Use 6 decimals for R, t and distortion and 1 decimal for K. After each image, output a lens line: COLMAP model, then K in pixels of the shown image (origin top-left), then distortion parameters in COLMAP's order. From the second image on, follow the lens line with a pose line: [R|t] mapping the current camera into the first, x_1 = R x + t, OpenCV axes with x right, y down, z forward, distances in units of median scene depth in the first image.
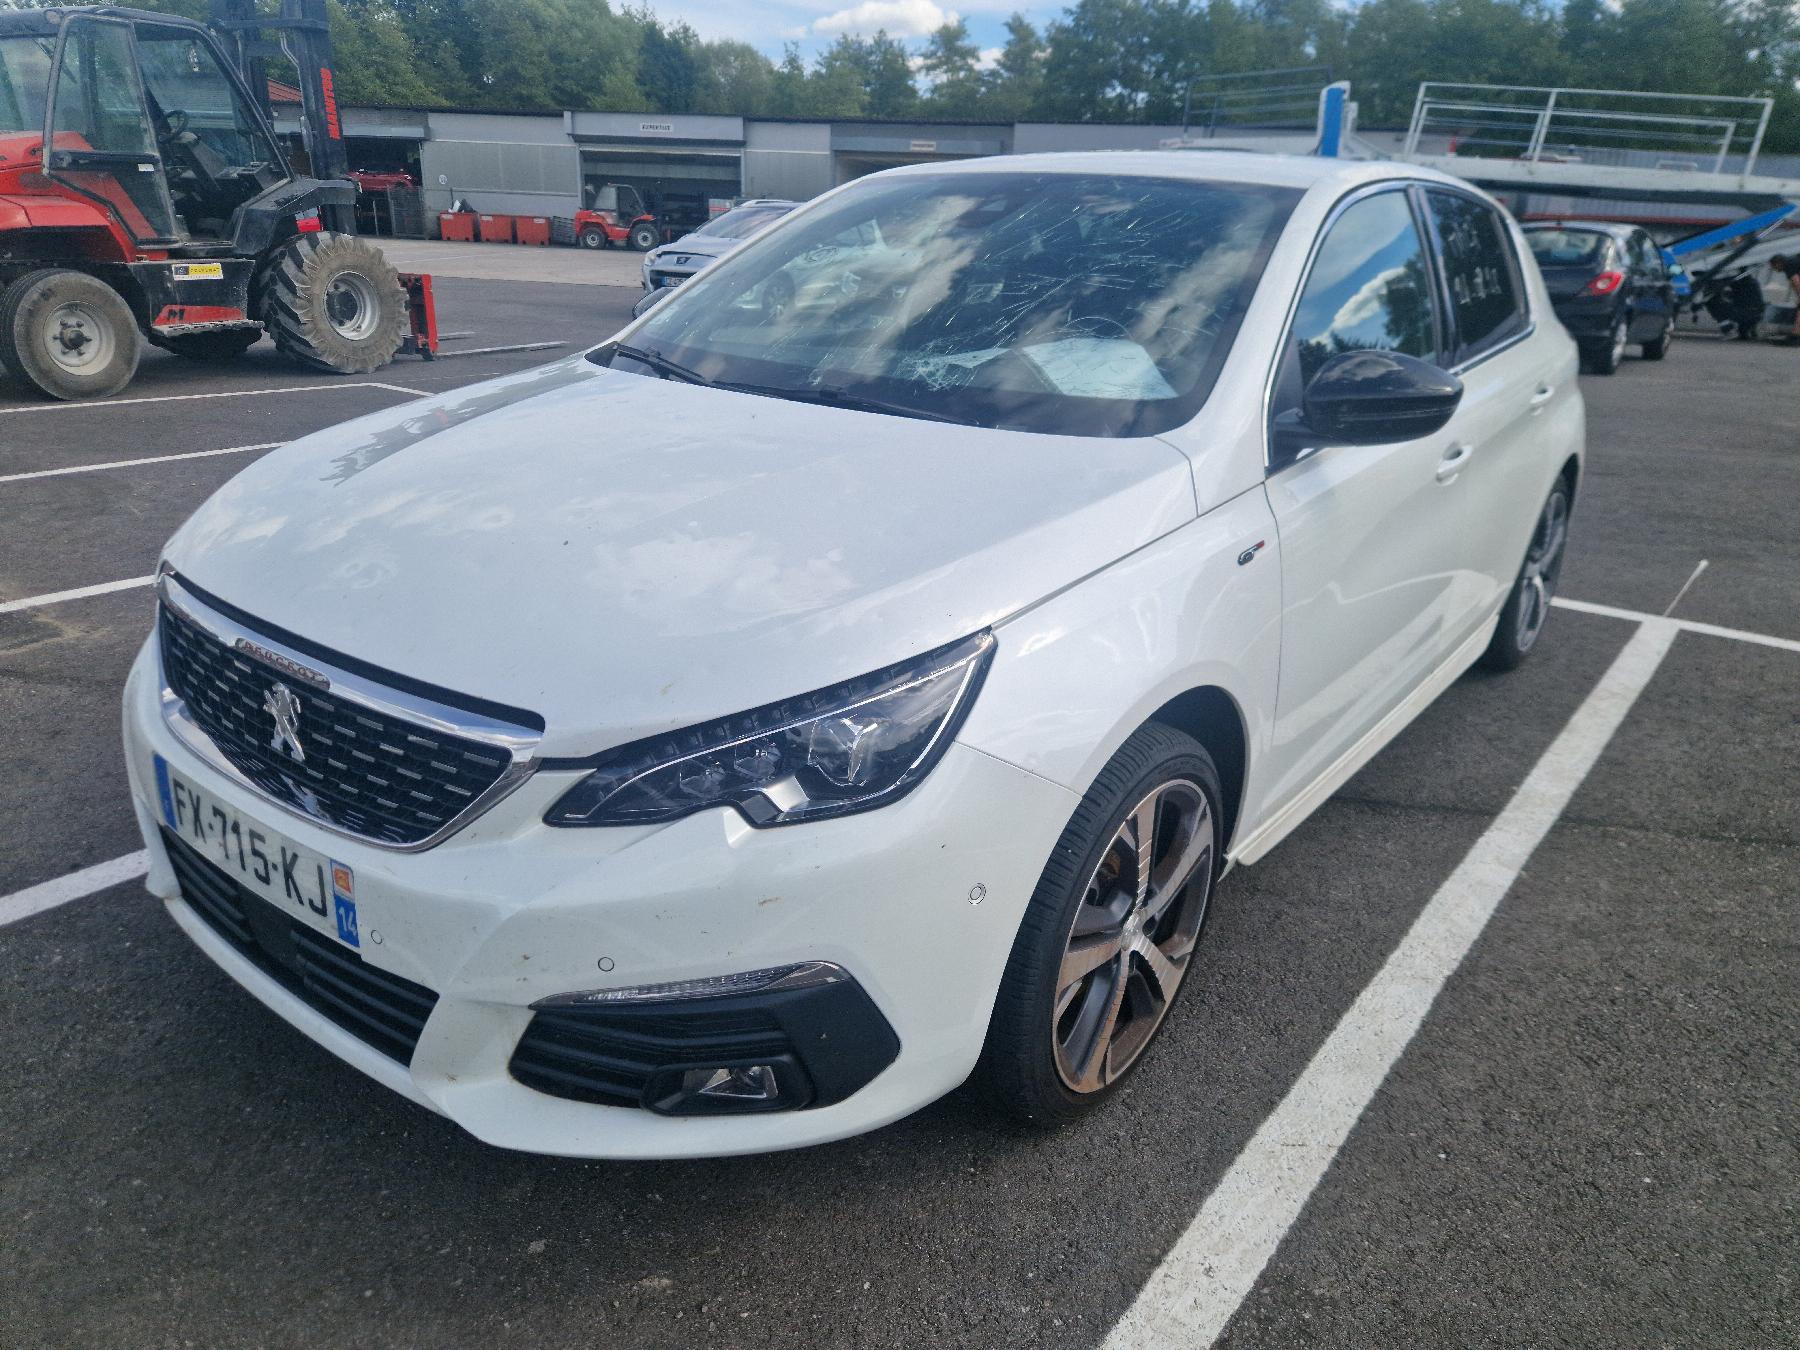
lens RADIAL K [[1231.7, 0, 900.0], [0, 1231.7, 675.0], [0, 0, 1]] dist [0.052546, -0.045213]
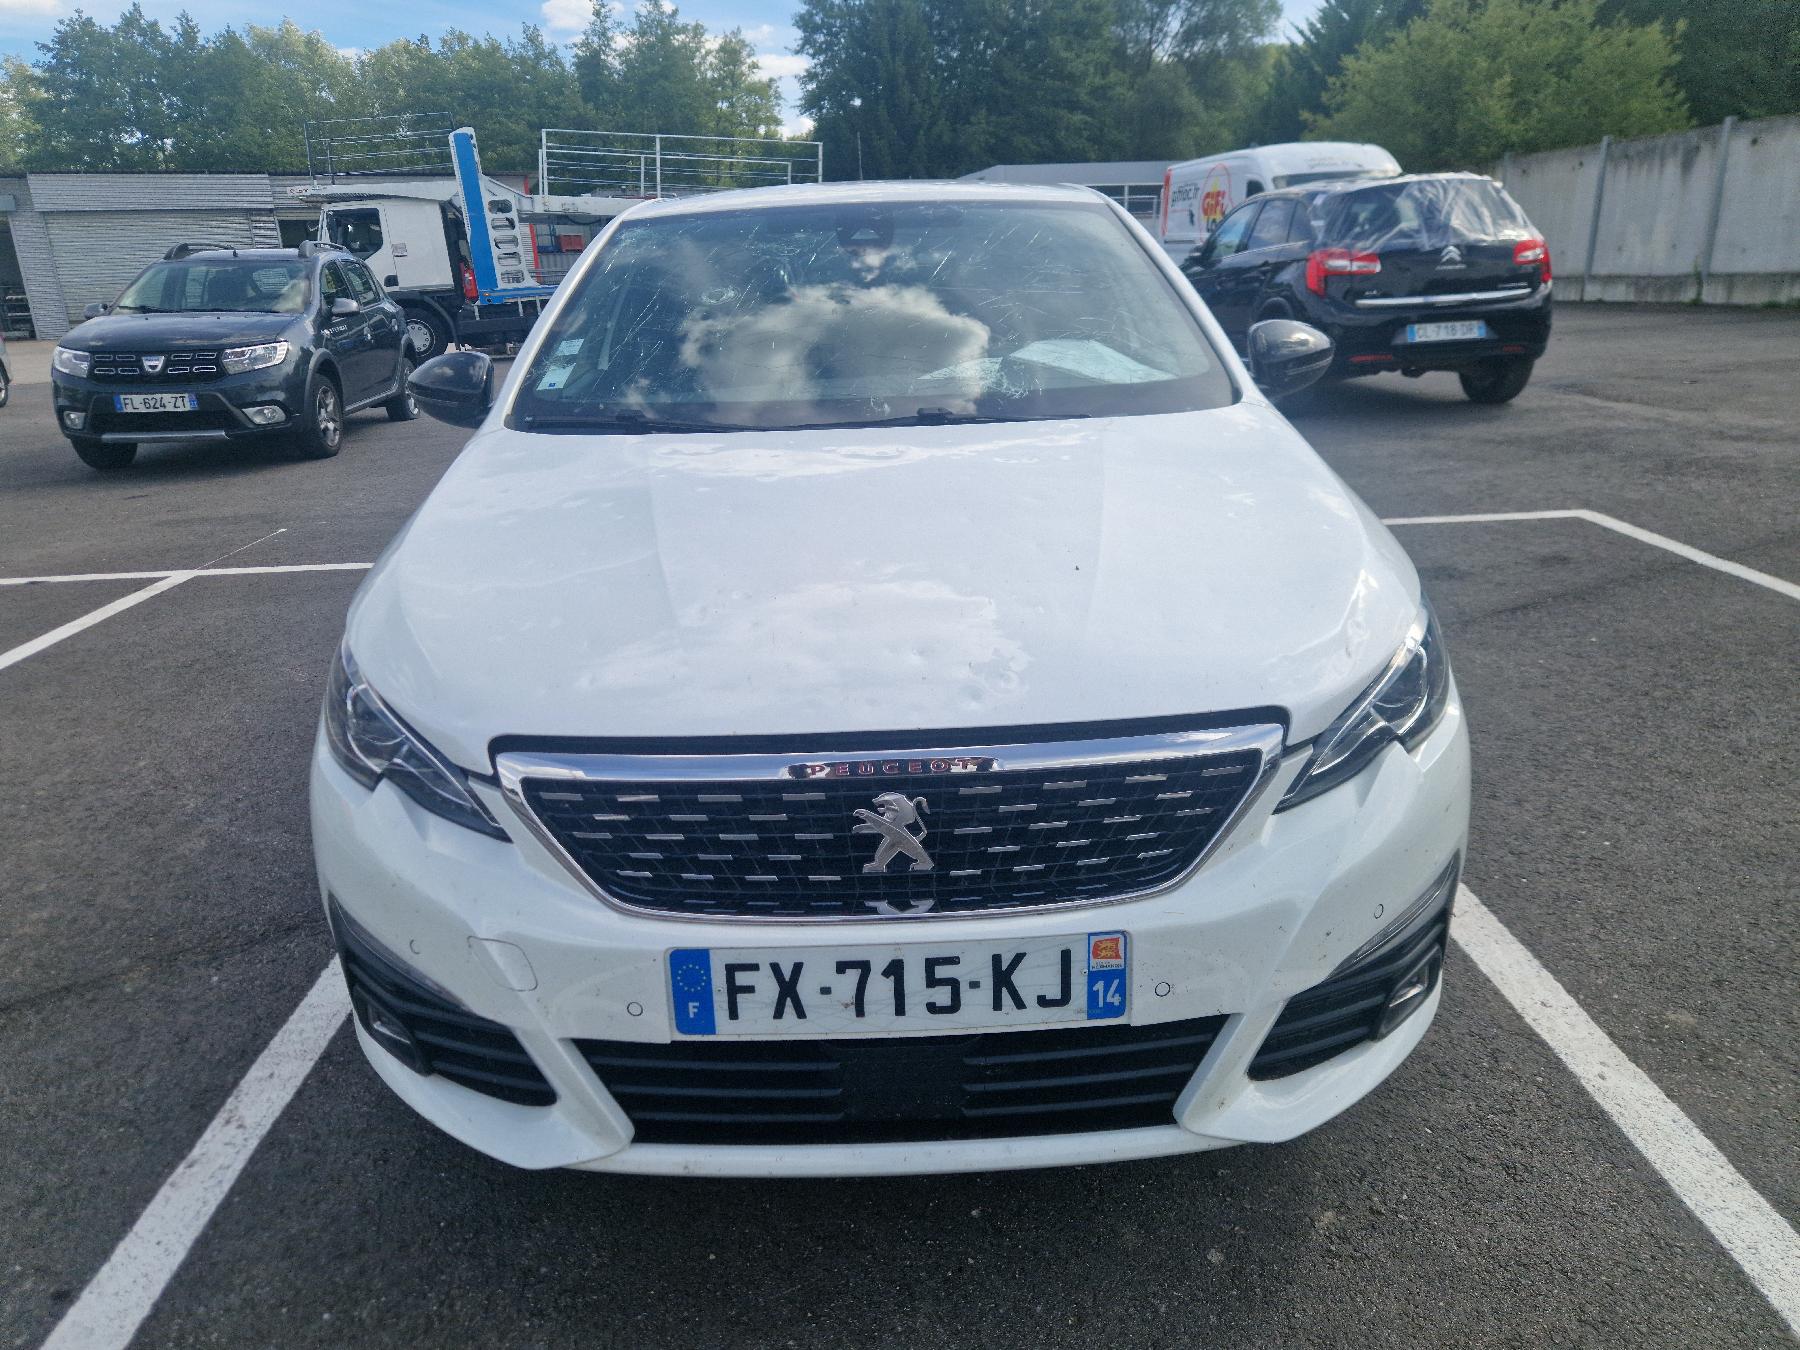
lens RADIAL K [[1226.2, 0, 891.5], [0, 1226.2, 646.3], [0, 0, 1]] dist [0.067170, -0.052630]
pose [[0.782091, -0.245389, 0.572816, -0.964596], [0.273238, 0.961168, 0.038691, -0.125183], [-0.560066, 0.126256, 0.818770, 0.272064]]
